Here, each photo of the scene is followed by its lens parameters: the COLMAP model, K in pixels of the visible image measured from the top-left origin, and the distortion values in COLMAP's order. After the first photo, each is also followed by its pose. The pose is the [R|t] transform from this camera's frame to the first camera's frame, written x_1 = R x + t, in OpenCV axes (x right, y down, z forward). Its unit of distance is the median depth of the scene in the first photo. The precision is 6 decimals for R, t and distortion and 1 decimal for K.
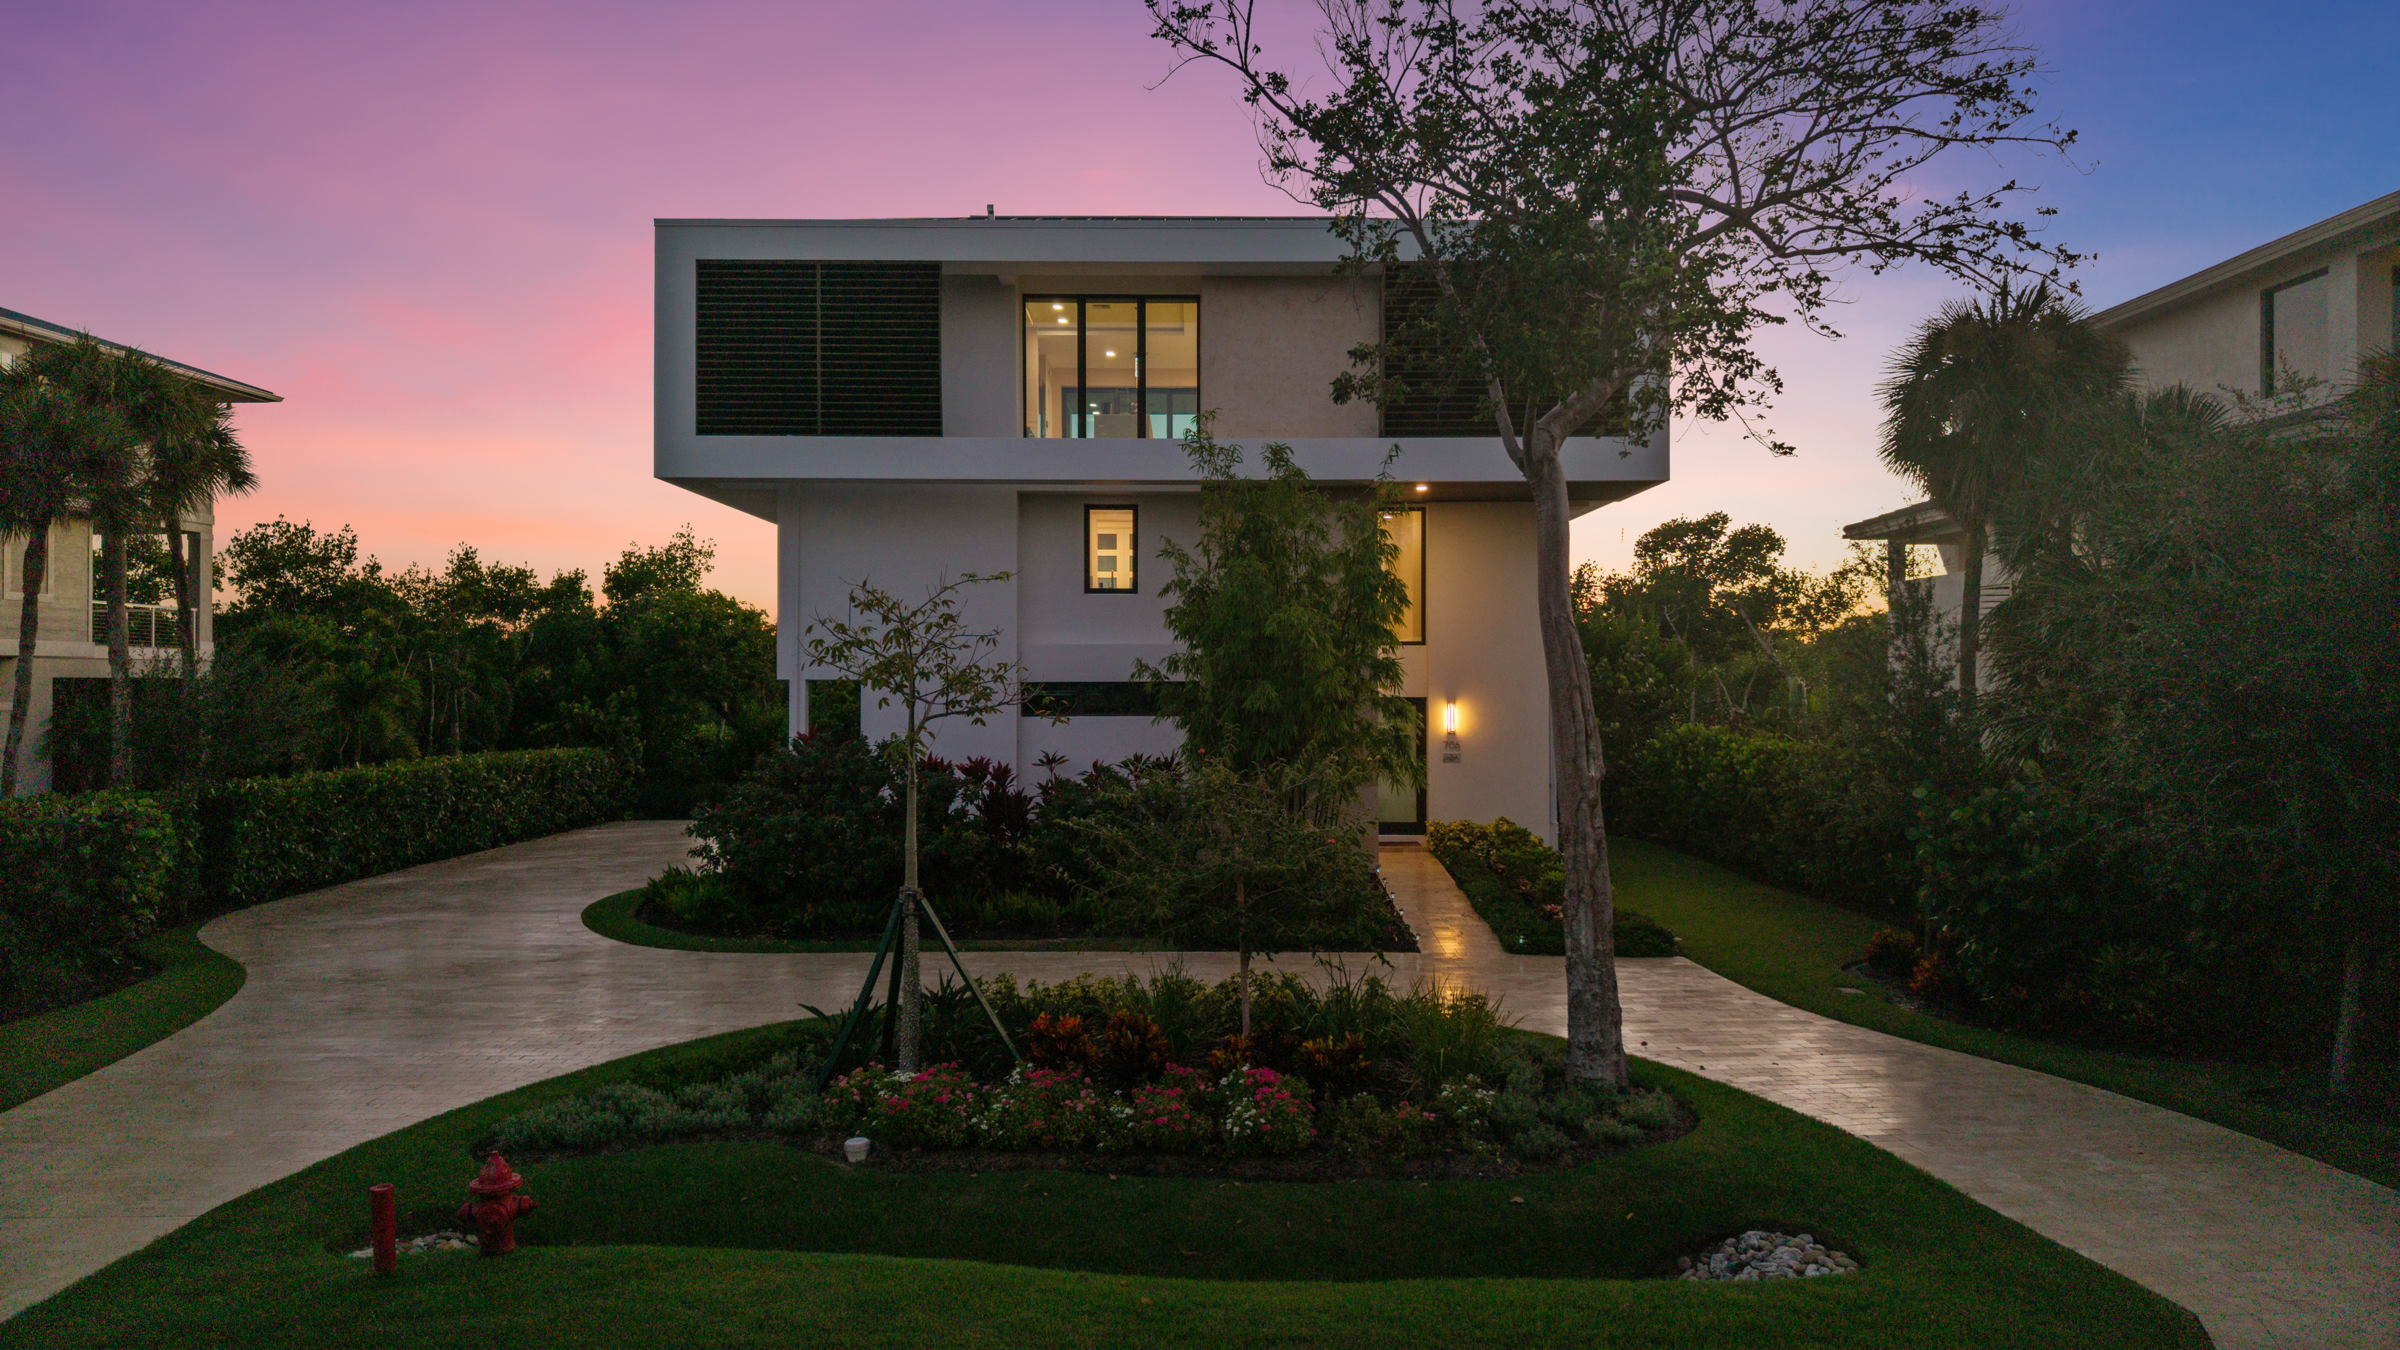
lens RADIAL K [[1606.0, 0, 1200.0], [0, 1606.0, 675.0], [0, 0, 1]] dist [0.028802, -0.018152]
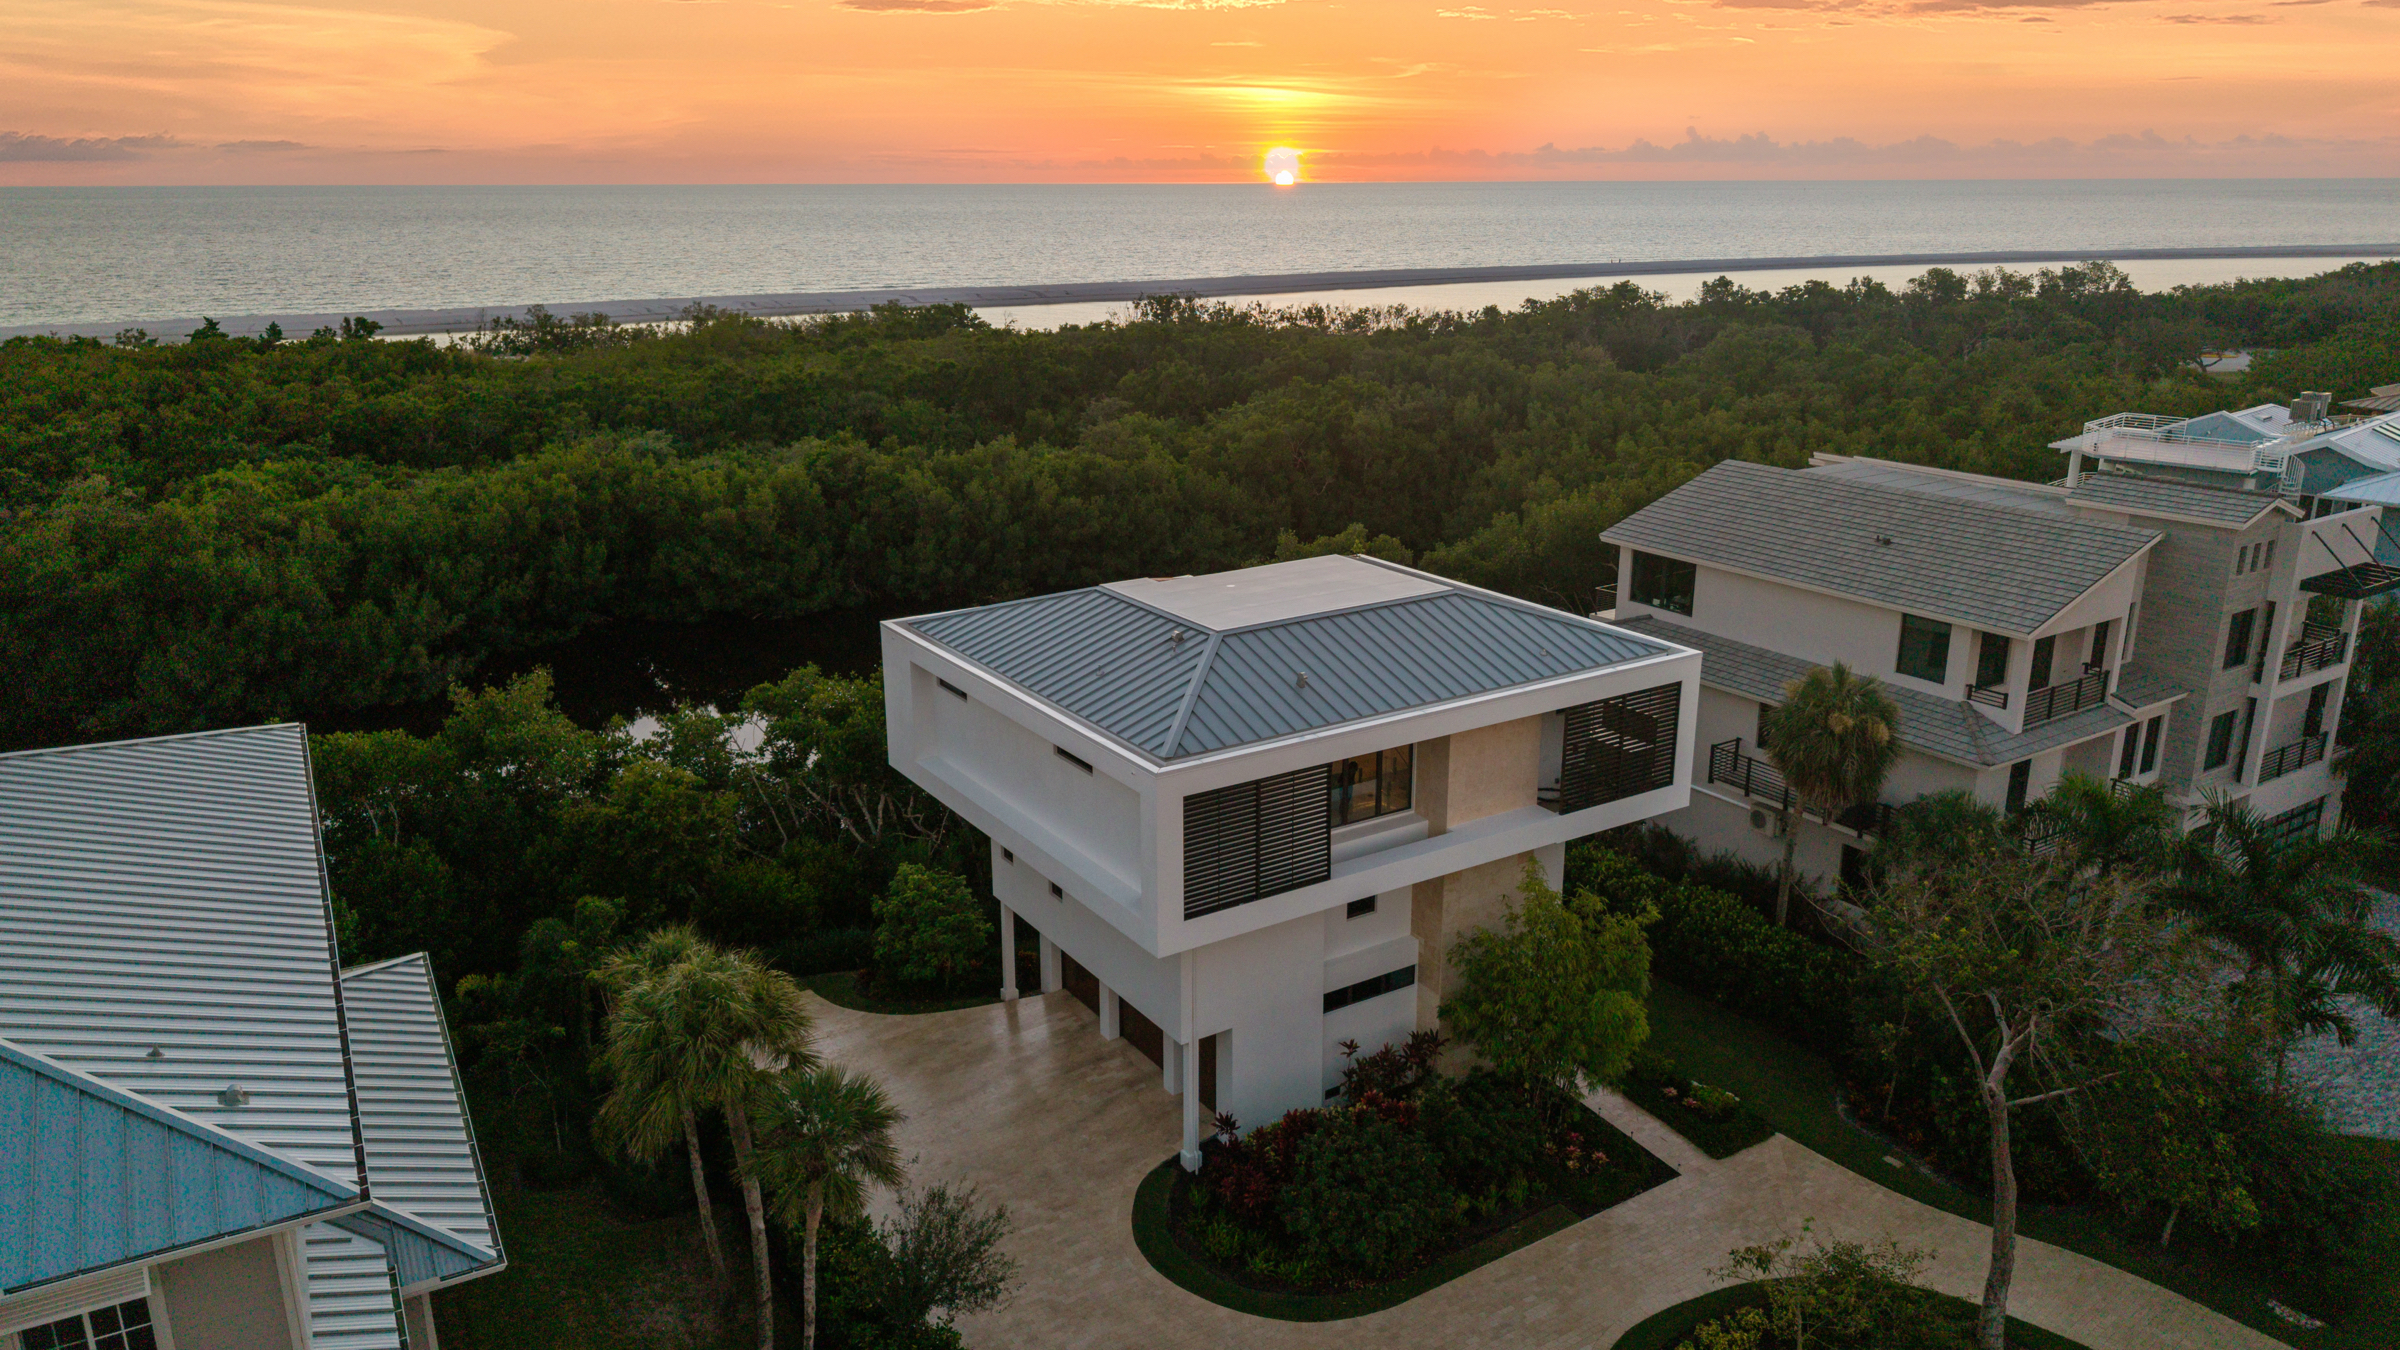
lens RADIAL K [[1629.3, 0, 1200.0], [0, 1629.3, 675.0], [0, 0, 1]] dist [0.016599, -0.005033]
pose [[0.840579, -0.158510, 0.517979, -1.374174], [-0.000302, 0.956091, 0.293069, -1.049750], [-0.541690, -0.246504, 0.803622, -0.035786]]
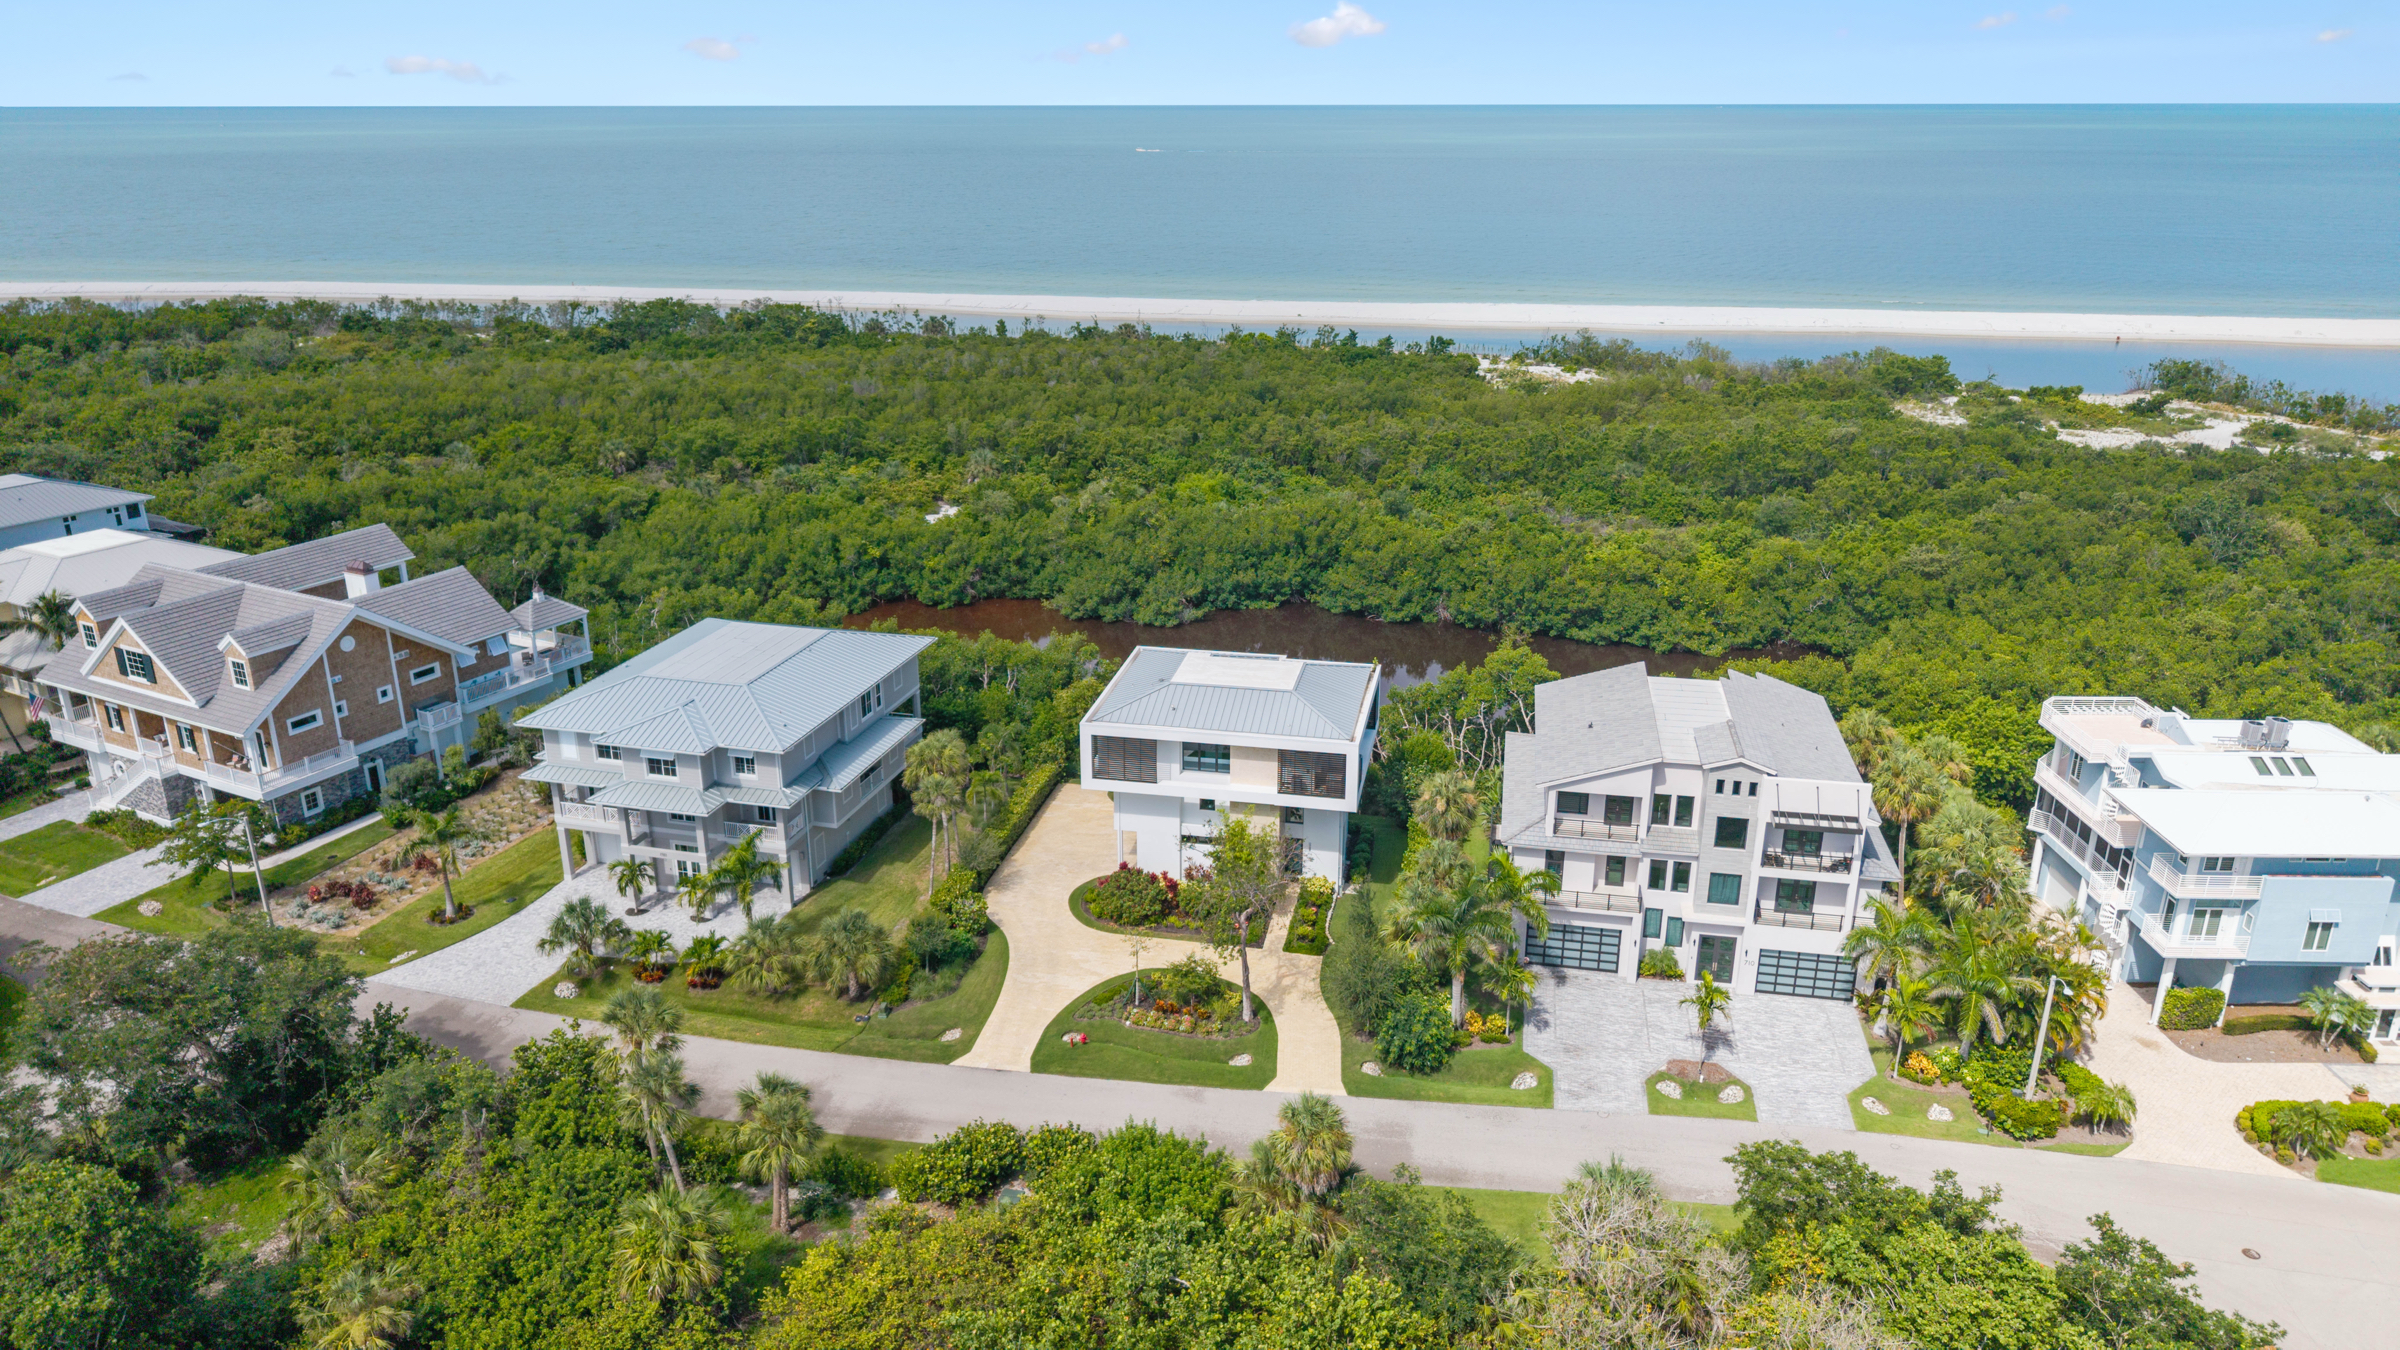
lens RADIAL K [[1606.0, 0, 1200.0], [0, 1606.0, 675.0], [0, 0, 1]] dist [0.028802, -0.018152]
pose [[0.979635, 0.068052, -0.188901, 0.859641], [0.000022, 0.940776, 0.339029, -2.300736], [0.200785, -0.332129, 0.921616, -3.190885]]
